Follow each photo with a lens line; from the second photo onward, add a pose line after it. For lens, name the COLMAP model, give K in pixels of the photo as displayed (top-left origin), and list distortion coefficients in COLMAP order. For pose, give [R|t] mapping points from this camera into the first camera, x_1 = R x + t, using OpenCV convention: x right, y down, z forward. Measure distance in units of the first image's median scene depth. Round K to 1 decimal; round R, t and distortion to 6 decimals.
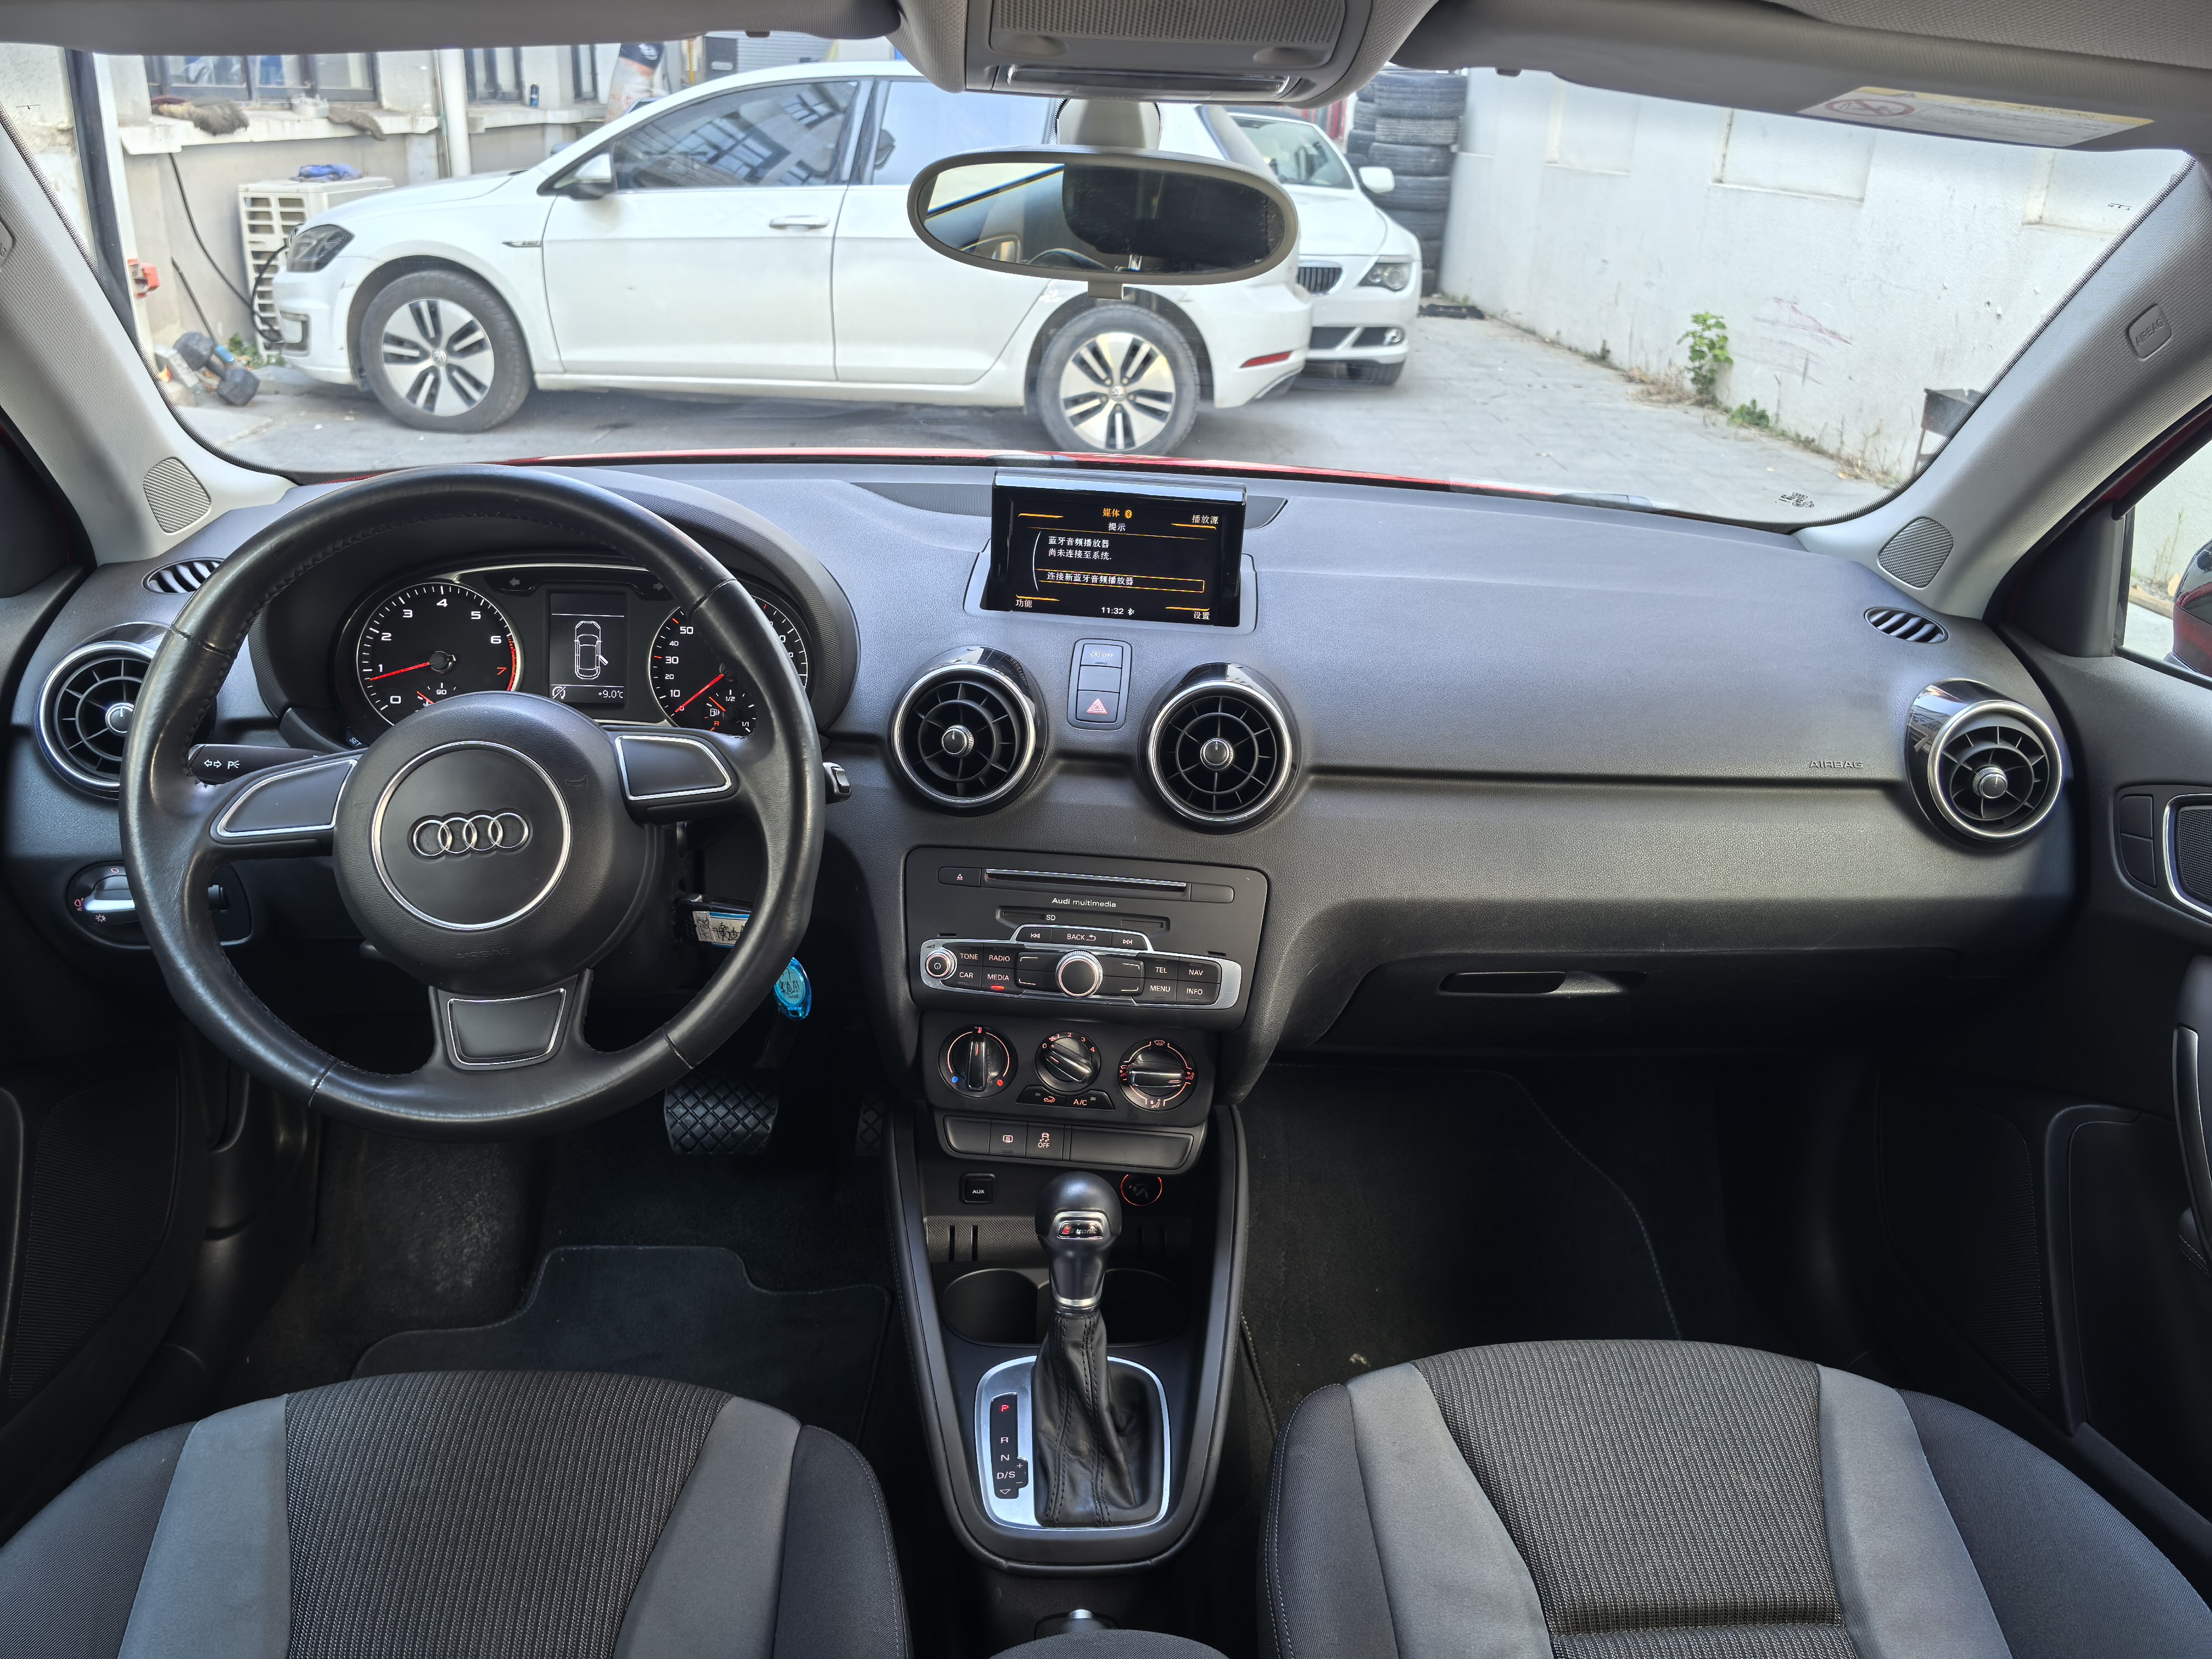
lens RADIAL K [[1732.7, 0, 1099.6], [0, 1732.7, 813.3], [0, 0, 1]] dist [0.044654, -0.063833]
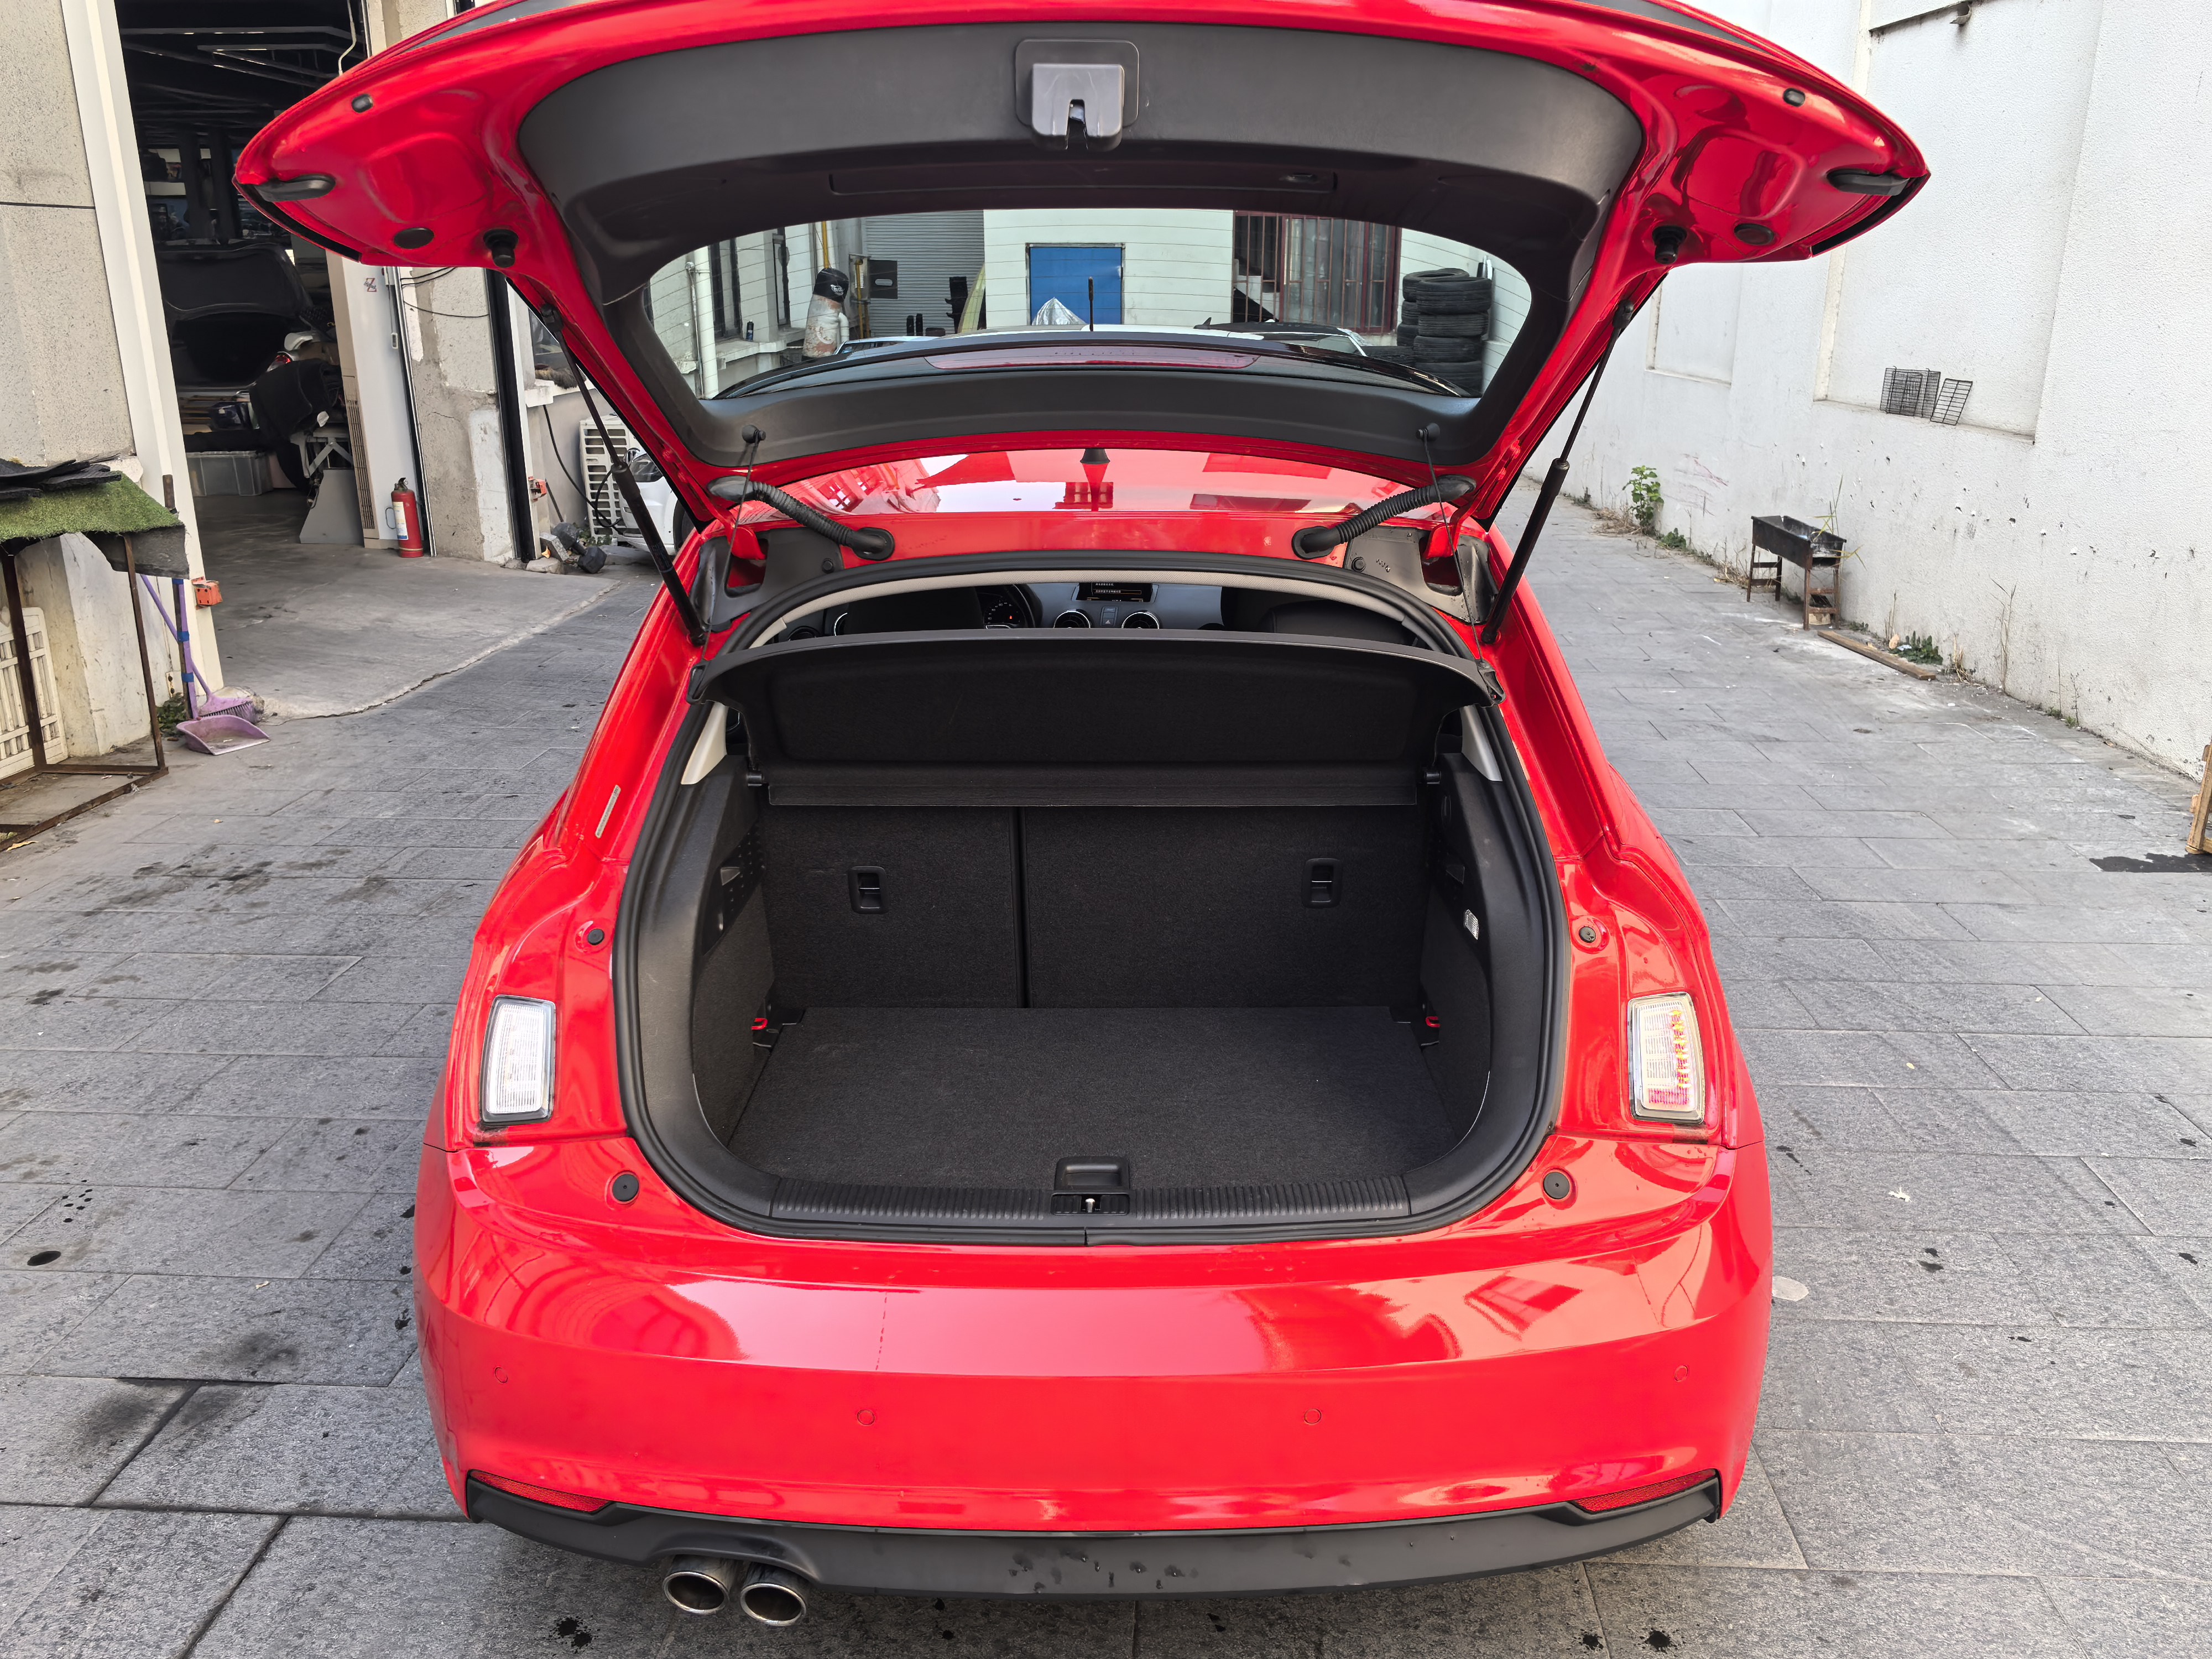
lens RADIAL K [[1732.7, 0, 1111.0], [0, 1732.7, 836.7], [0, 0, 1]] dist [0.044654, -0.063833]
pose [[0.997292, -0.025334, -0.069044, 0.029989], [0.020230, 0.997079, -0.073650, 0.092087], [0.070708, 0.072053, 0.994891, -0.358446]]
